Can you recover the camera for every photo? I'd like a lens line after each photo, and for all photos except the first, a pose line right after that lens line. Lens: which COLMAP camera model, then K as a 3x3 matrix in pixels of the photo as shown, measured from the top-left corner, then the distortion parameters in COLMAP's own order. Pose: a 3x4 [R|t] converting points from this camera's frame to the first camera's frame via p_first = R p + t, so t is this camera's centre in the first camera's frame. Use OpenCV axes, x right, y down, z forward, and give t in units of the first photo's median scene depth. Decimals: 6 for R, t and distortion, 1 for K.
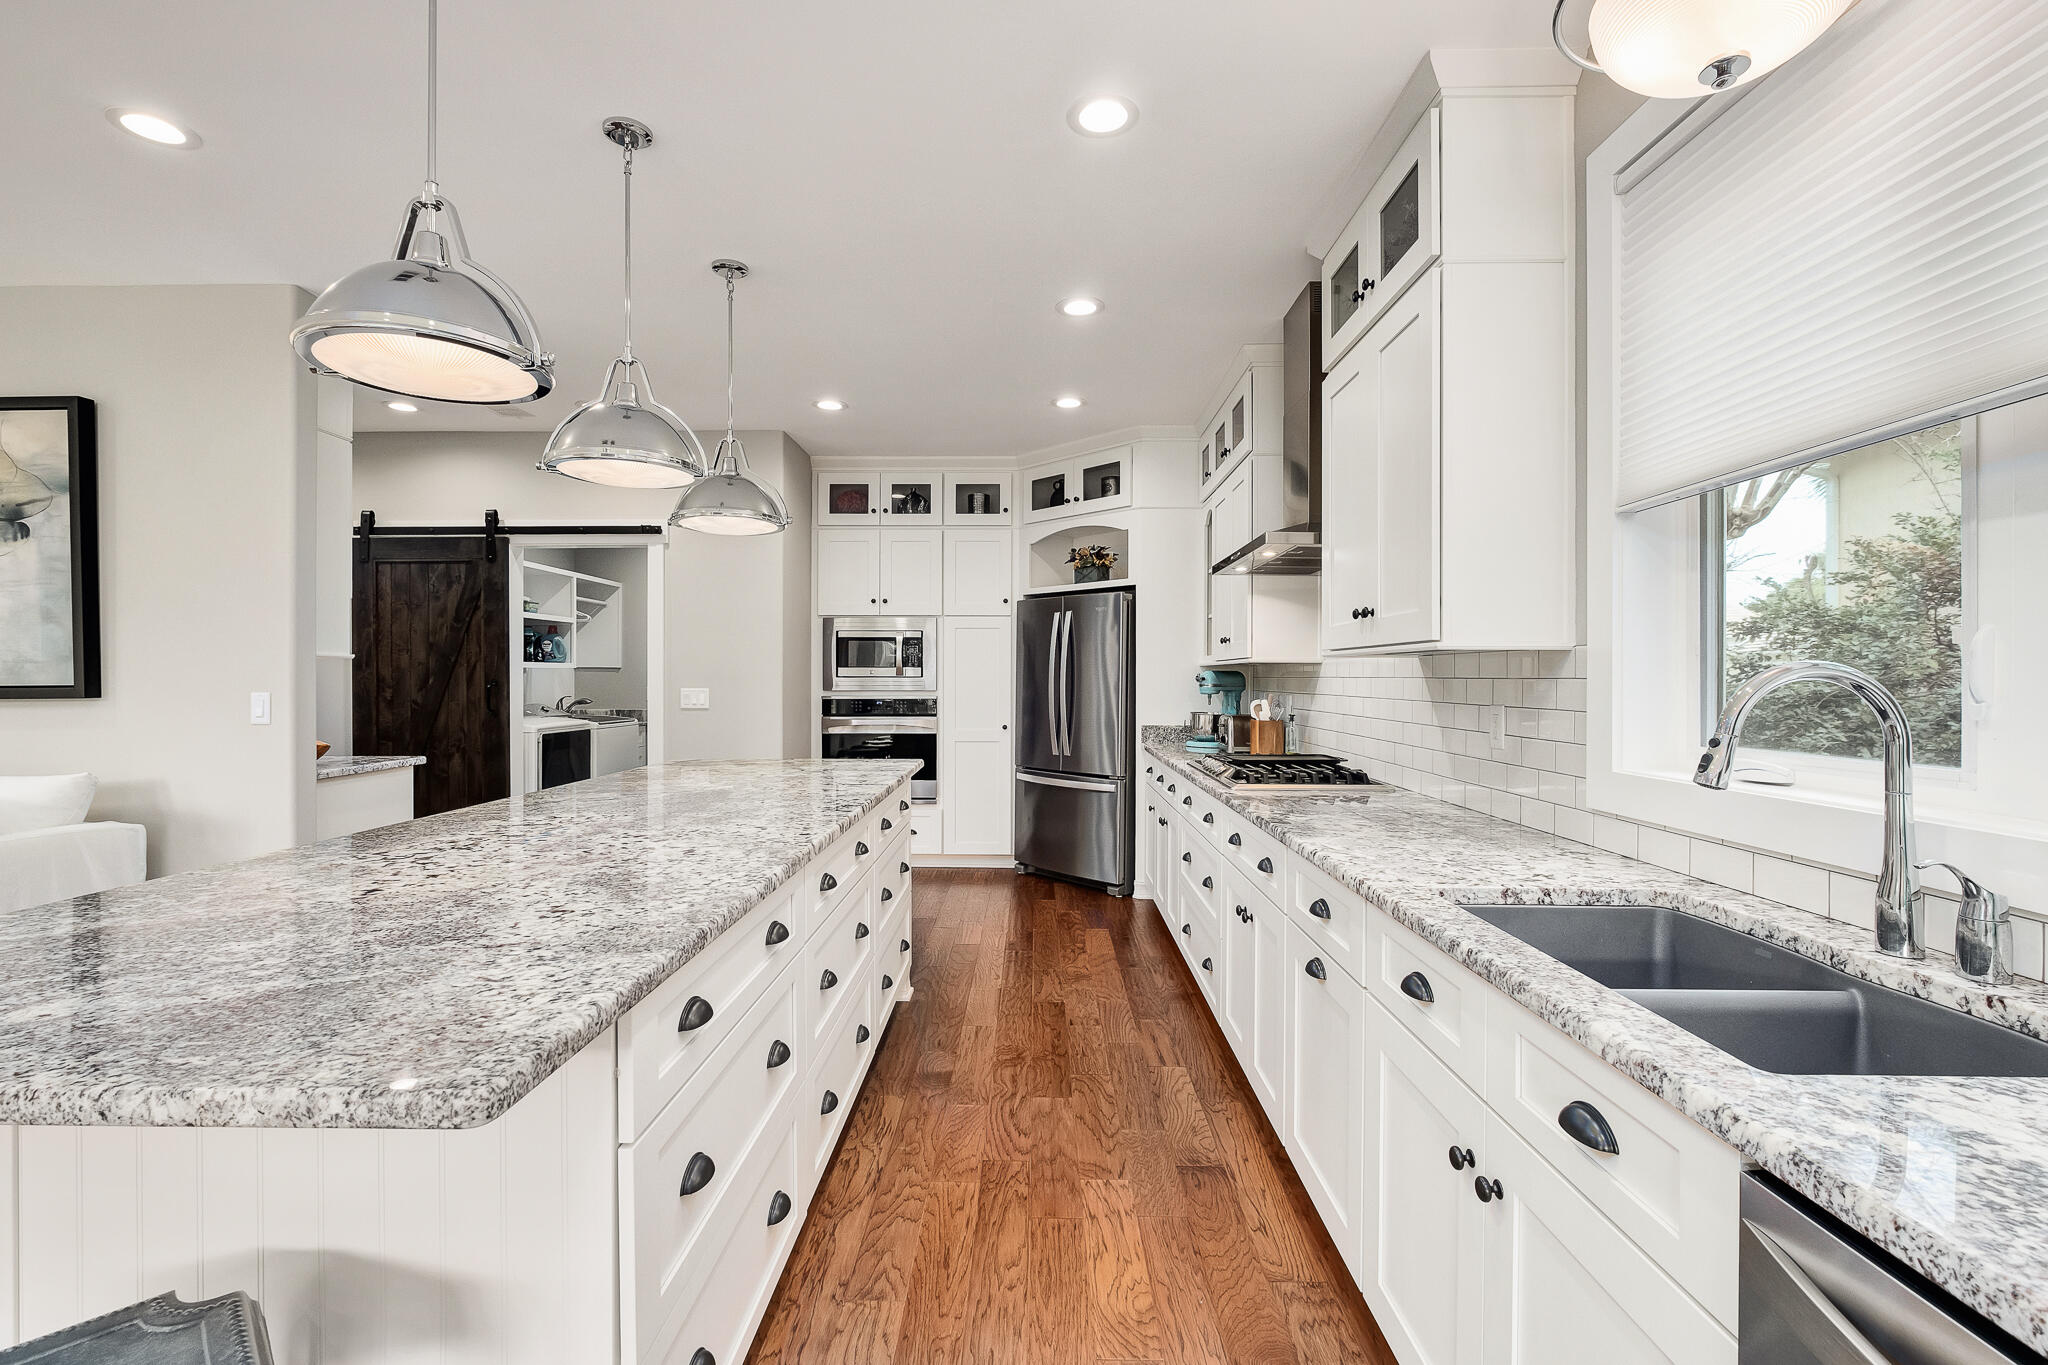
lens RADIAL K [[893.3, 0, 1011.8], [0, 893.3, 686.0], [0, 0, 1]] dist [0.000580, 0.000047]
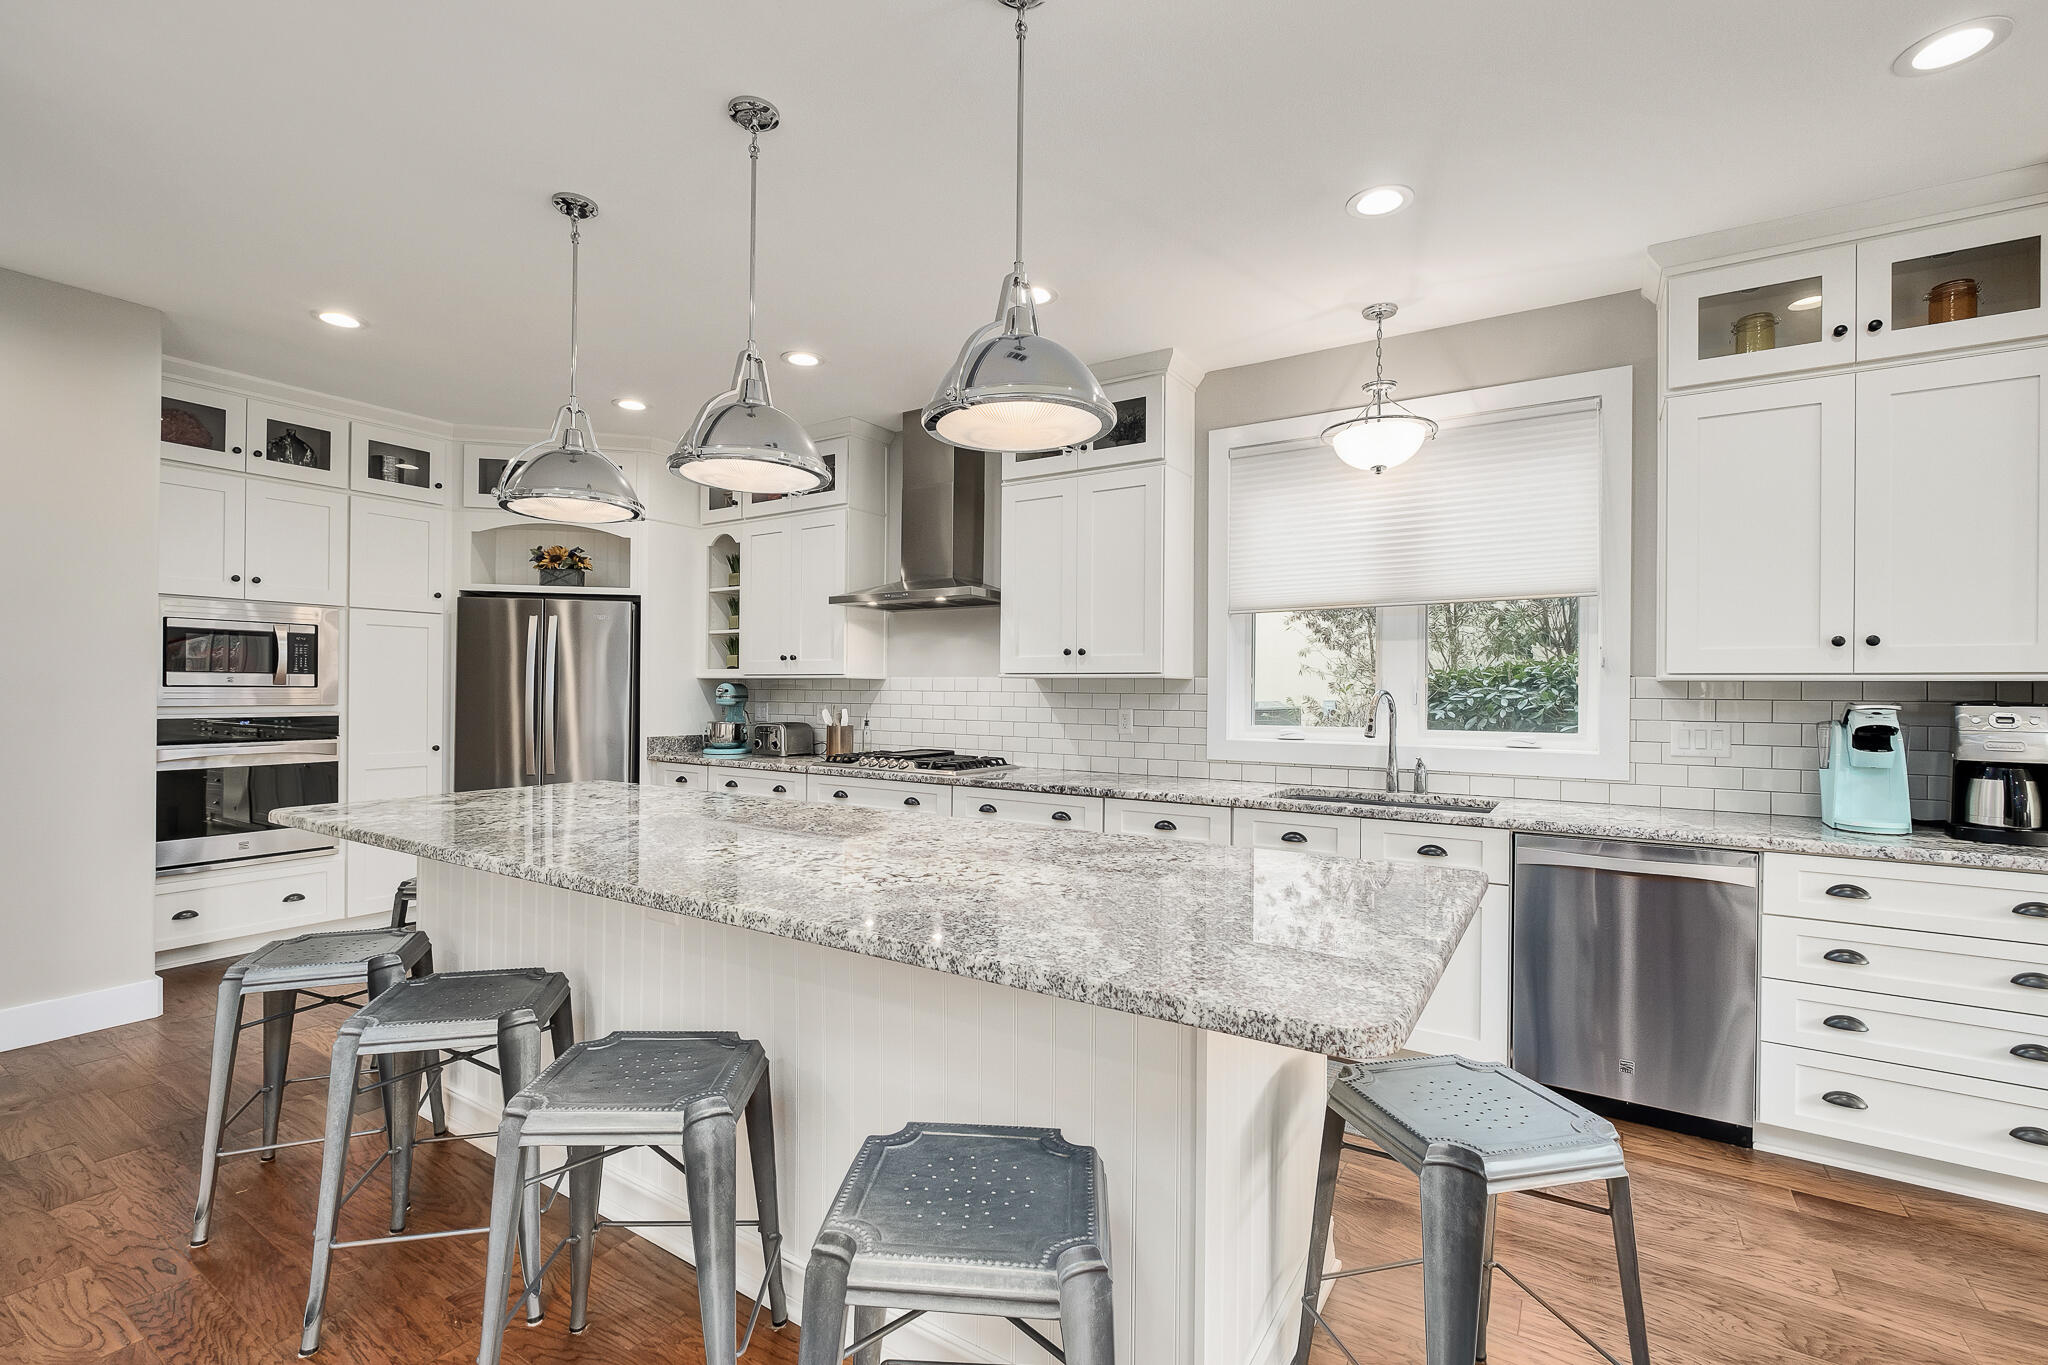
lens RADIAL K [[895.9, 0, 1025.4], [0, 895.9, 689.6], [0, 0, 1]] dist [-0.005068, -0.000354]
pose [[0.516890, 0.003287, 0.856046, -0.490459], [0.001486, 0.999988, -0.004737, -0.003983], [-0.856051, 0.003721, 0.516879, 0.122587]]
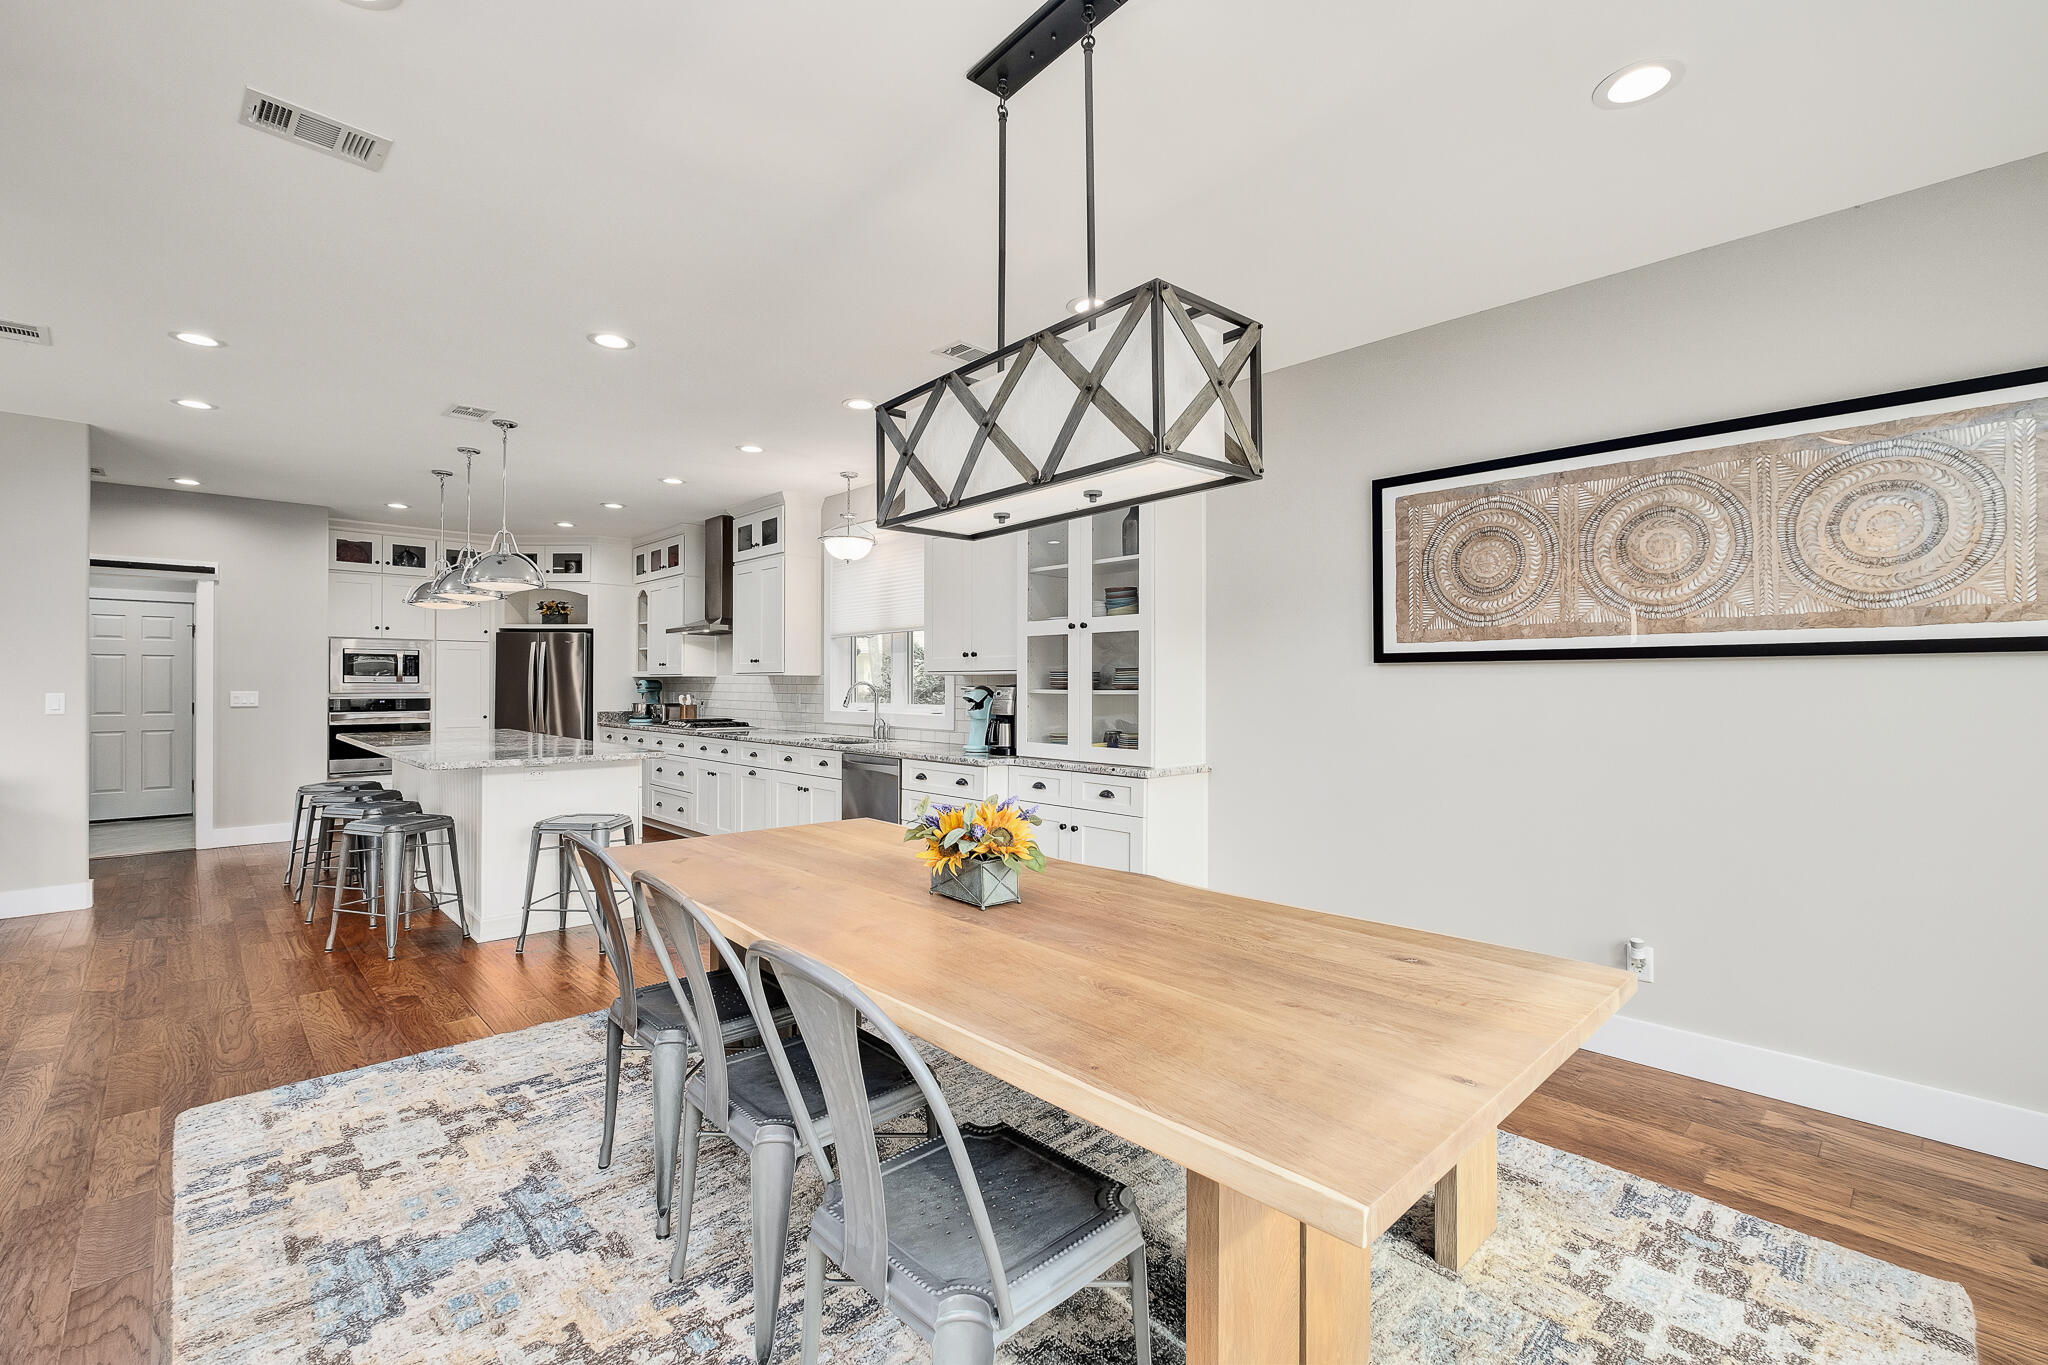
lens RADIAL K [[887.7, 0, 1019.8], [0, 887.7, 686.3], [0, 0, 1]] dist [-0.003825, -0.000400]
pose [[0.705742, -0.000748, 0.708469, -0.478498], [0.005480, 0.999975, -0.004402, 0.006921], [-0.708448, 0.006989, 0.705729, -0.749231]]
